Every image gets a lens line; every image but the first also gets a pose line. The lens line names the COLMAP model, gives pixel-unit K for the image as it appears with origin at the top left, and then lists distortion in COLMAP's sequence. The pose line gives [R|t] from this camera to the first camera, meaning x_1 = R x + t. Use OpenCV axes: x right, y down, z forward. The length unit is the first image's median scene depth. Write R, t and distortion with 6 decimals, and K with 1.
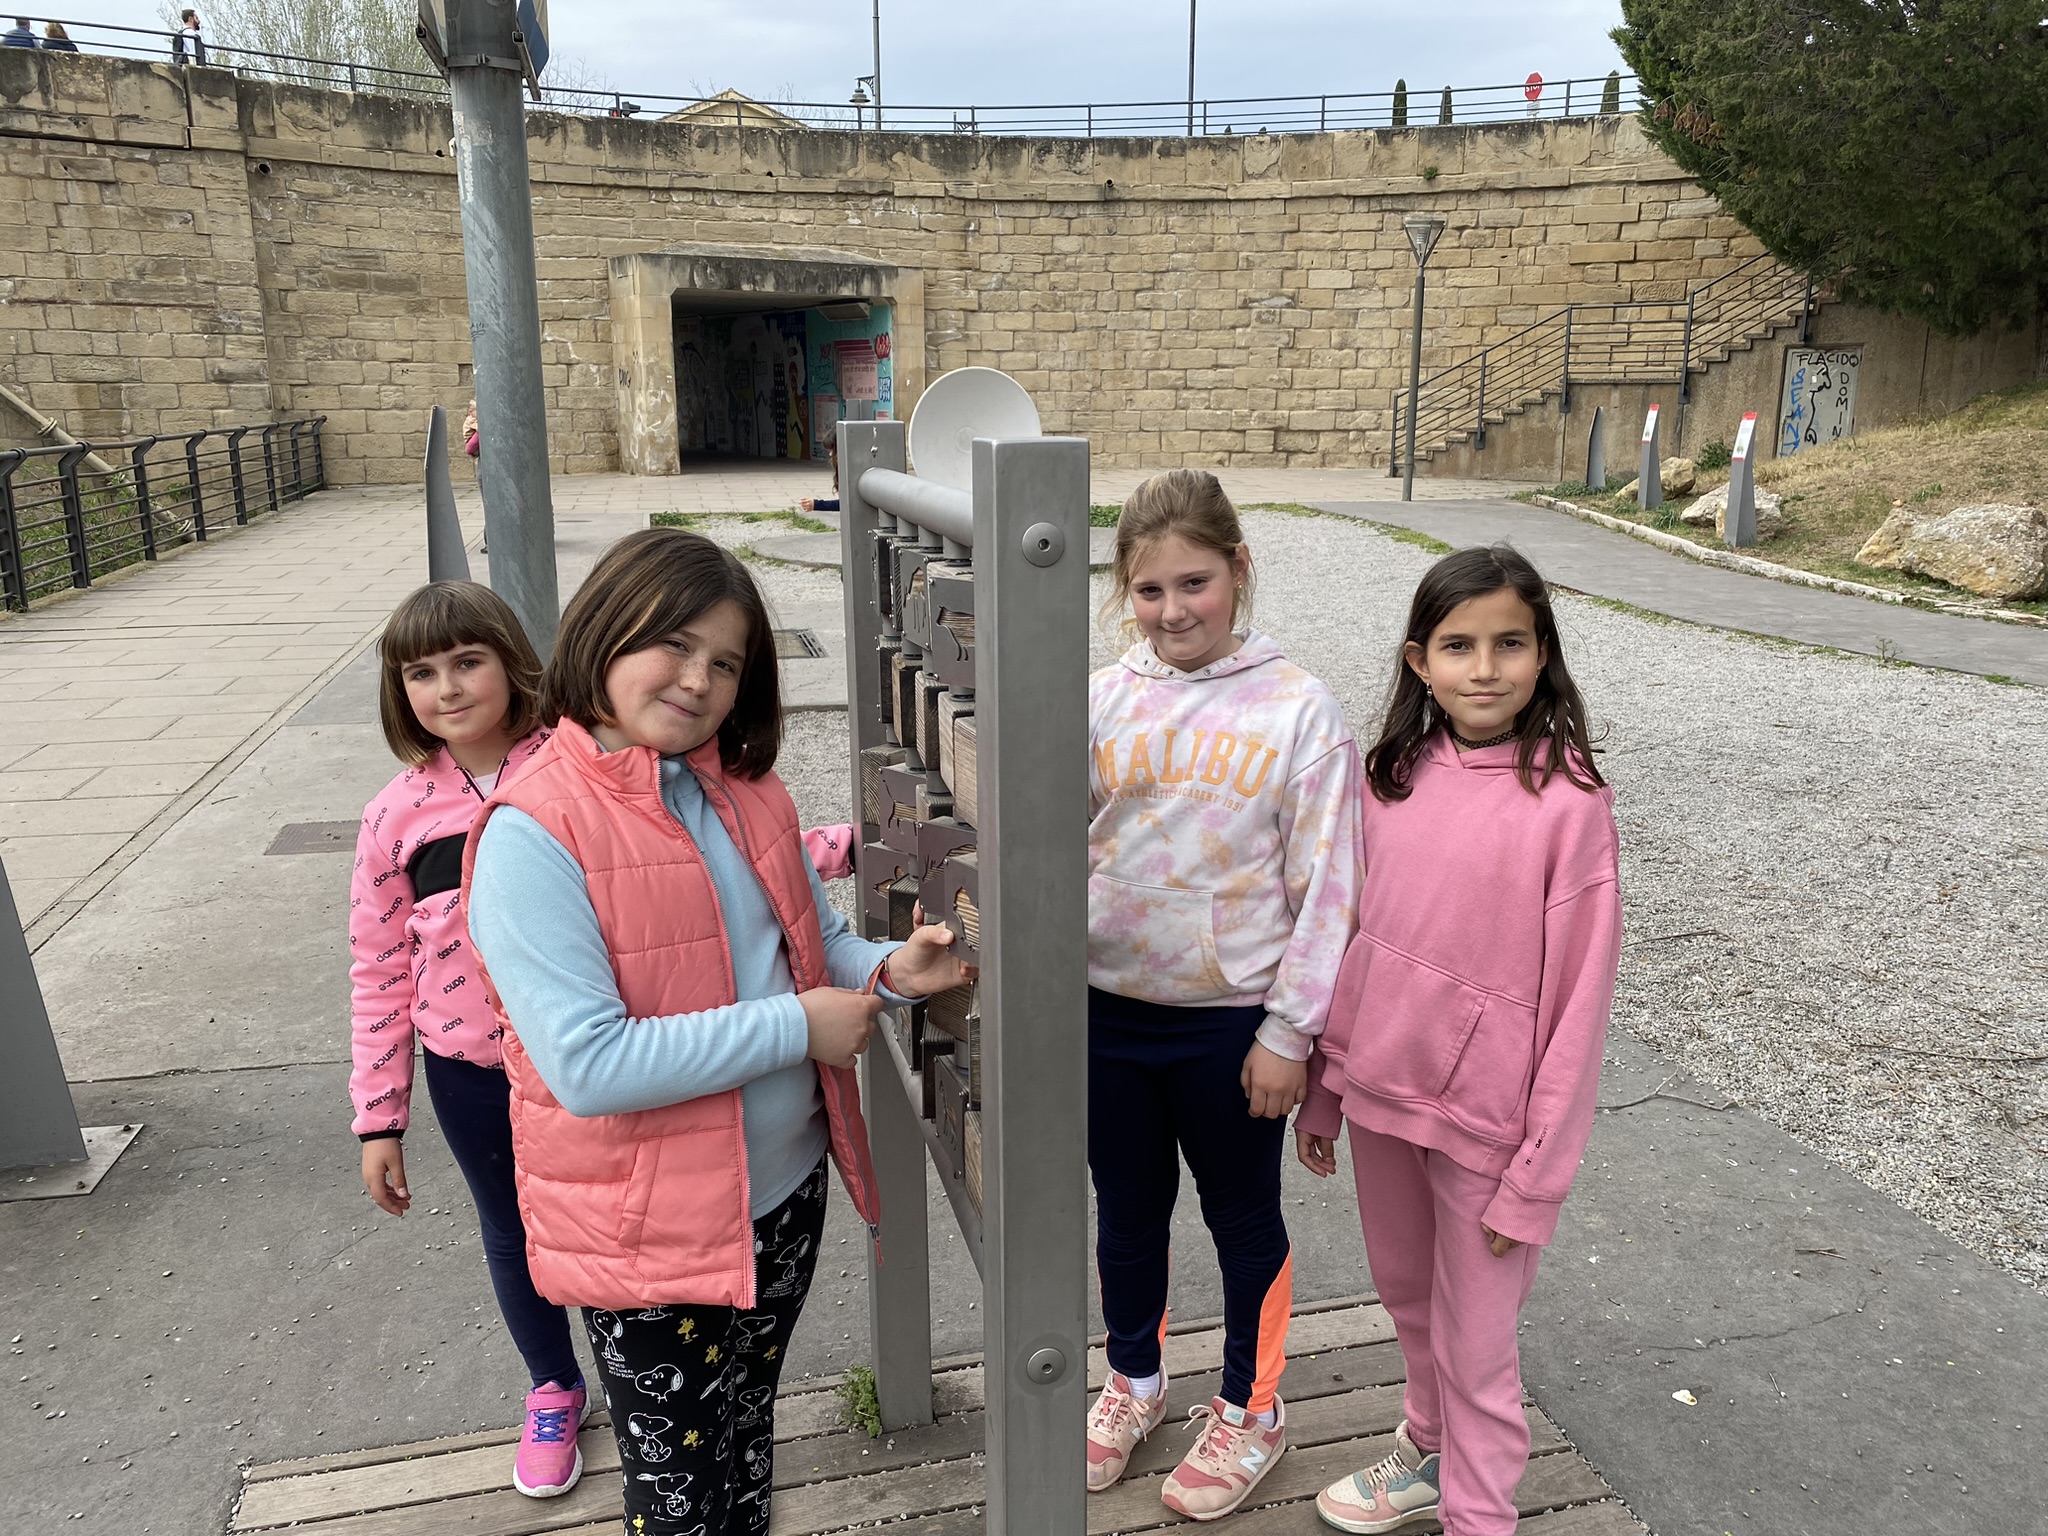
lens RADIAL K [[1529.1, 0, 1025.8], [0, 1529.1, 768.8], [0, 0, 1]] dist [-0.001946, -0.007247]
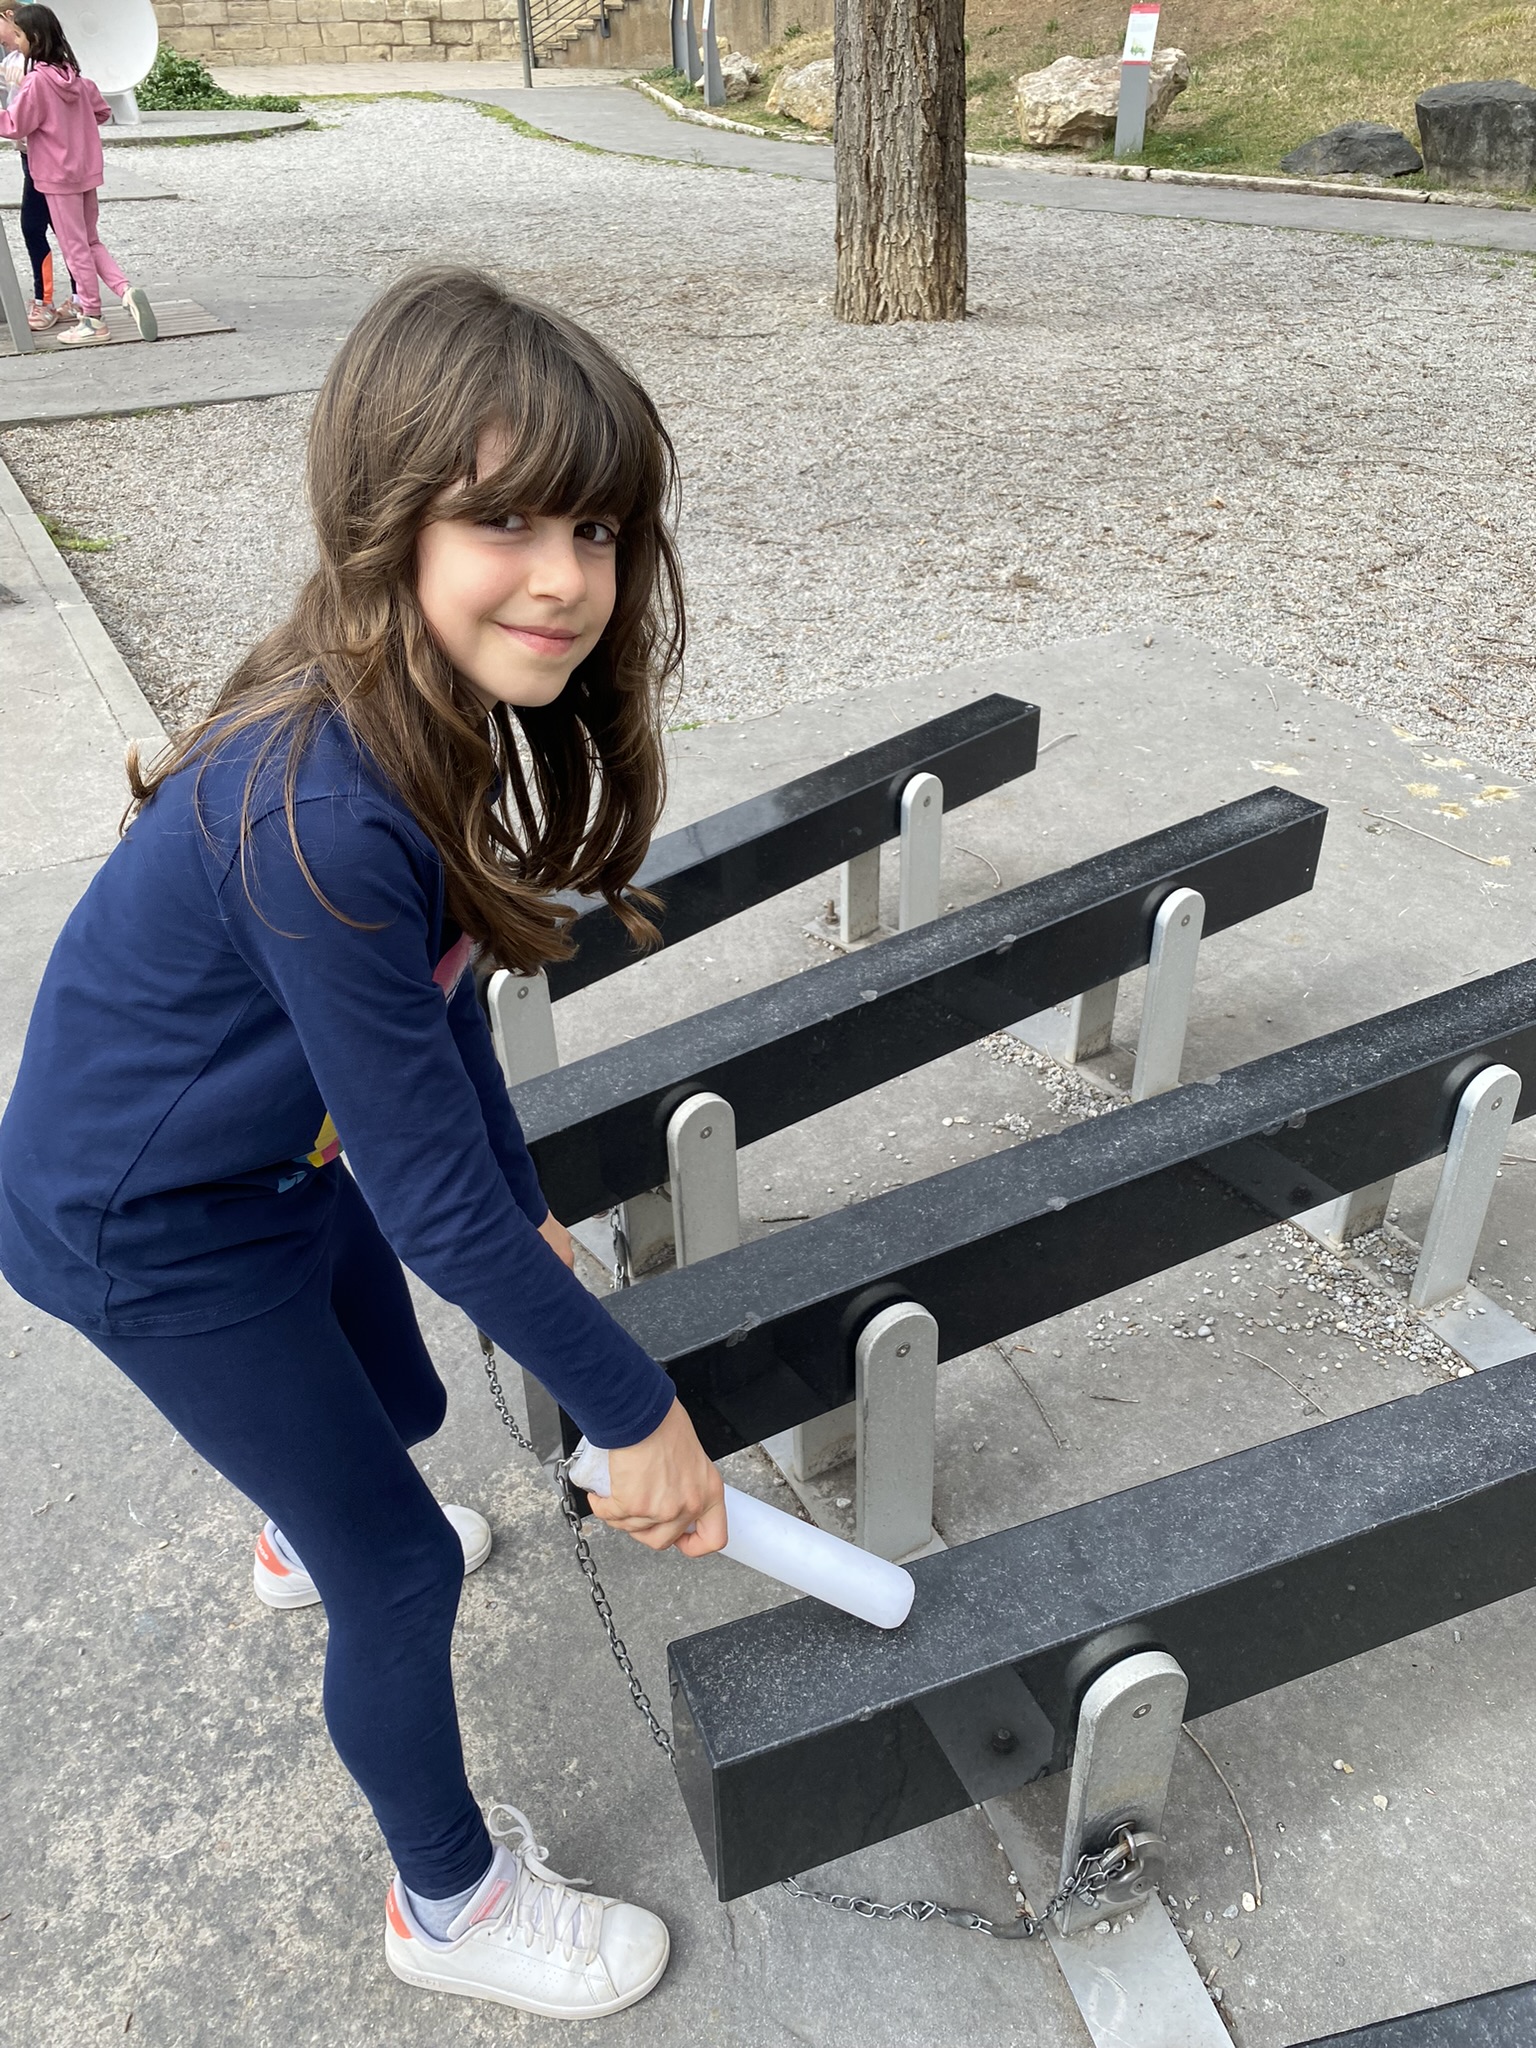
lens RADIAL K [[1529.1, 0, 770.0], [0, 1529.1, 1027.5], [0, 0, 1]] dist [-0.001946, -0.007247]
pose [[0.965929, -0.145672, 0.213920, 0.063590], [0.062645, 0.933573, 0.352869, 0.072106], [-0.251113, -0.327445, 0.910891, -0.251882]]
